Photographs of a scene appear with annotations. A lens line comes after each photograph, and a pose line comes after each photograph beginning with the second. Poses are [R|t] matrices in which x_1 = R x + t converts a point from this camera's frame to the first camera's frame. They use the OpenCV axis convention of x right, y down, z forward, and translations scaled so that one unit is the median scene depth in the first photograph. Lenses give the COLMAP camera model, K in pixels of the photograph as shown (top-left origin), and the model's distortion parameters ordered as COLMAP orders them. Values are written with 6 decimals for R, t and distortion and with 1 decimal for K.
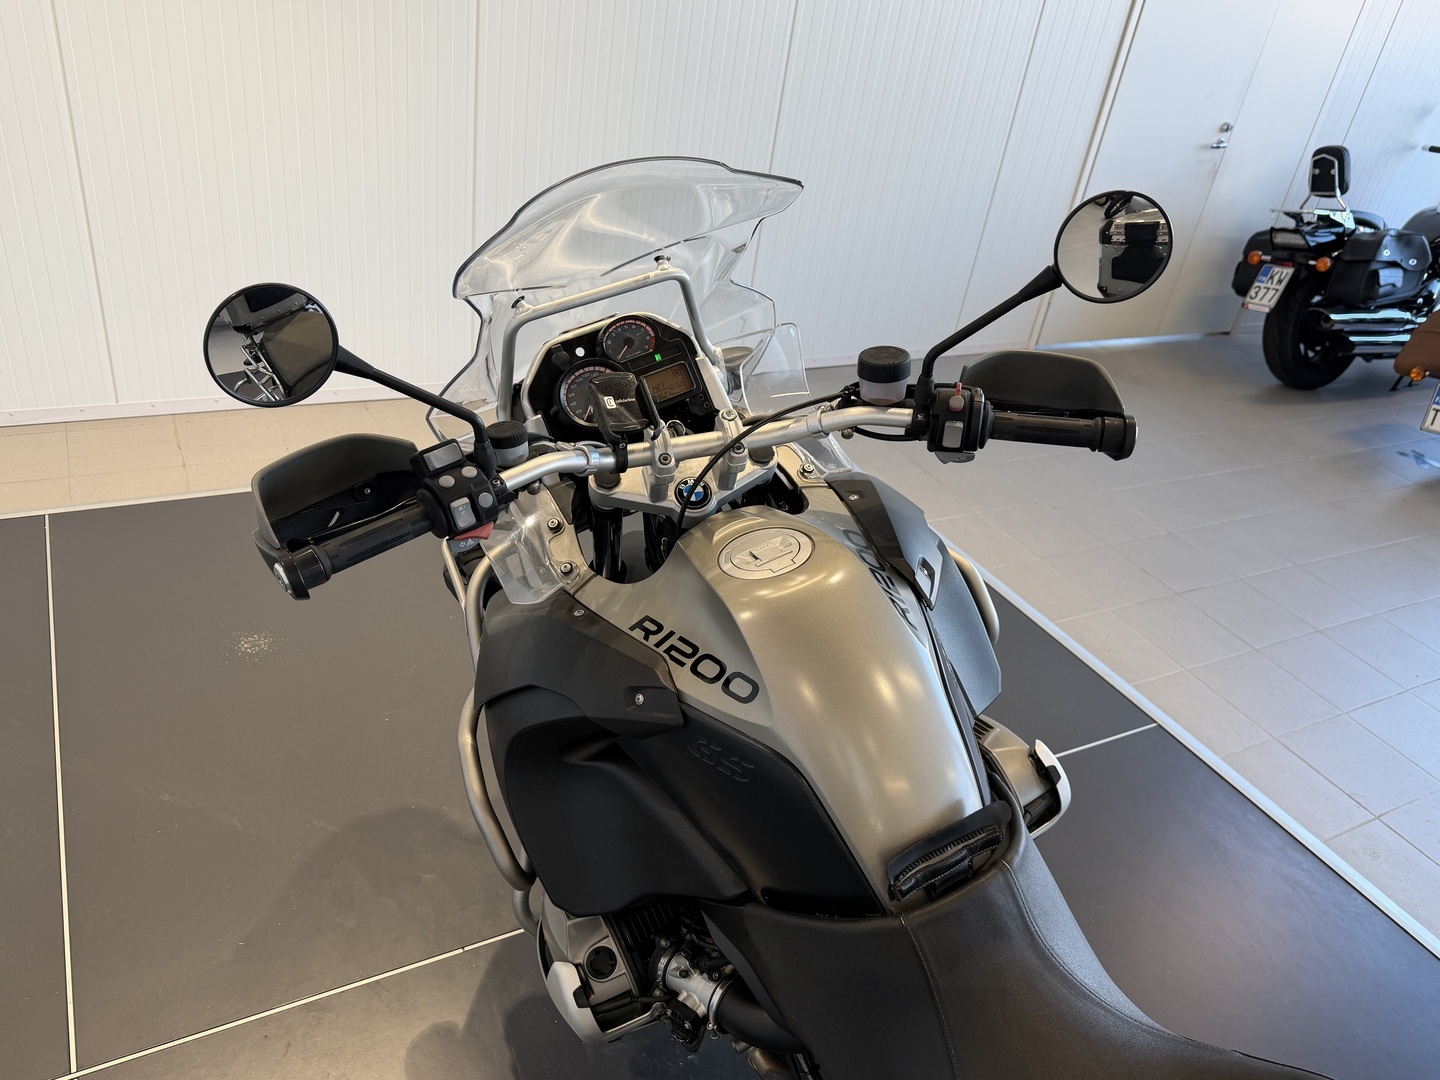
lens RADIAL K [[1078.0, 0, 707.7], [0, 1078.0, 539.9], [0, 0, 1]] dist [-0.014477, -0.015018]
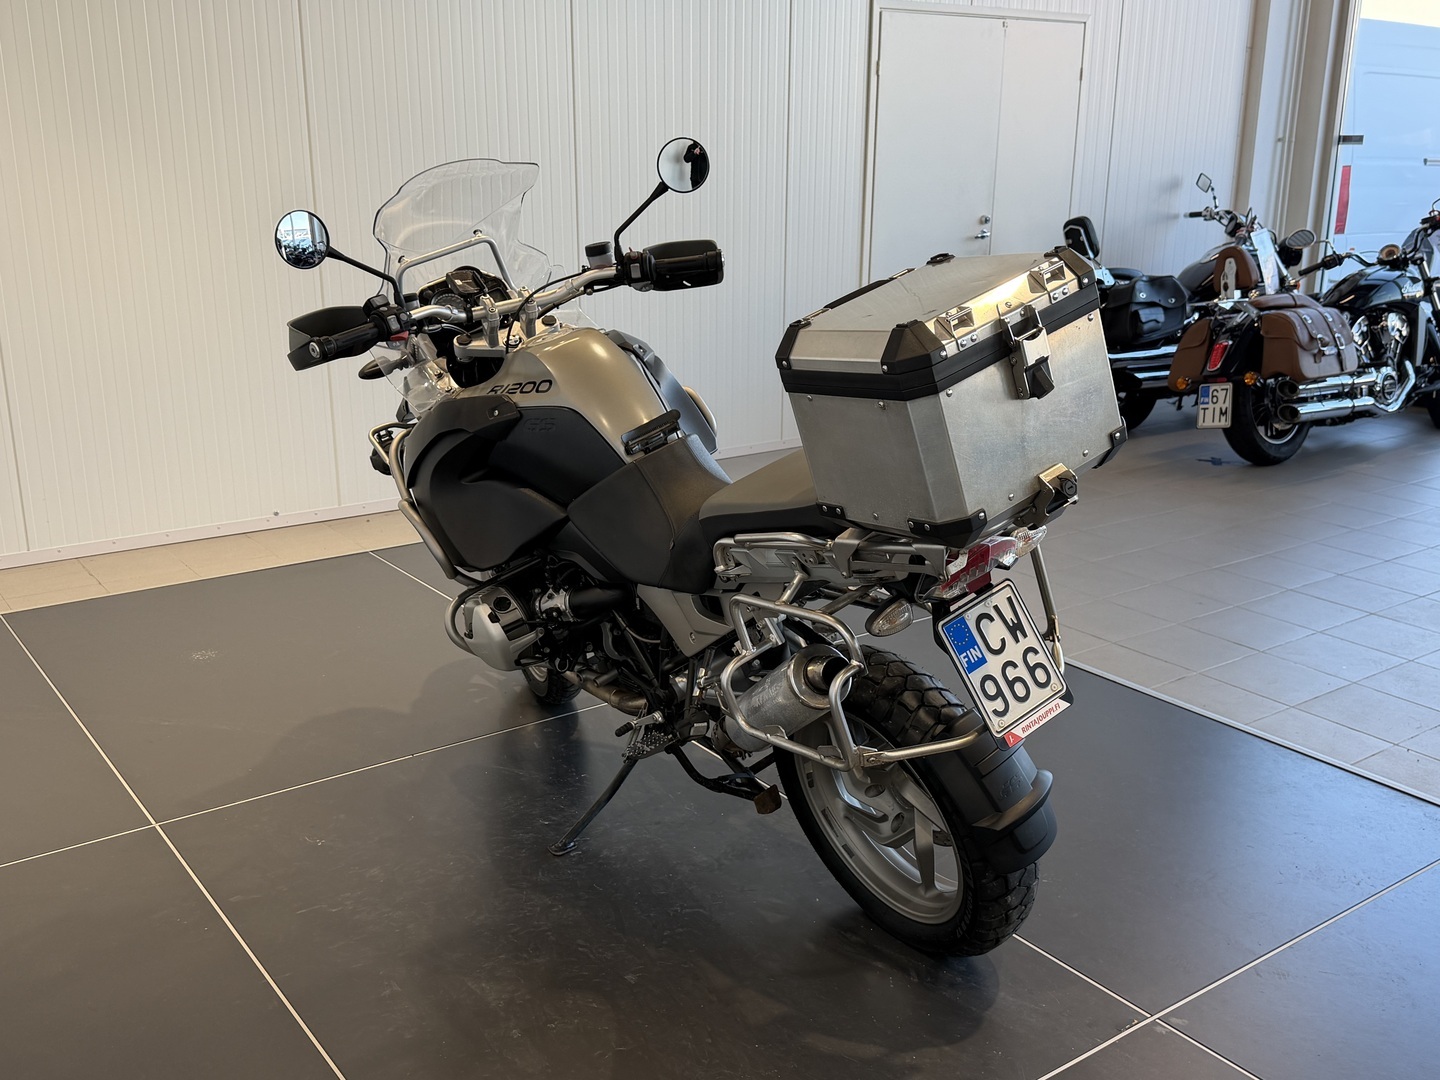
lens RADIAL K [[1419.1, 0, 726.6], [0, 1419.1, 545.5], [0, 0, 1]] dist [-0.003963, 0.000000]
pose [[0.979802, -0.168134, 0.108254, 0.021630], [0.189770, 0.952482, -0.238255, 0.875943], [-0.063051, 0.253986, 0.965150, -1.178070]]
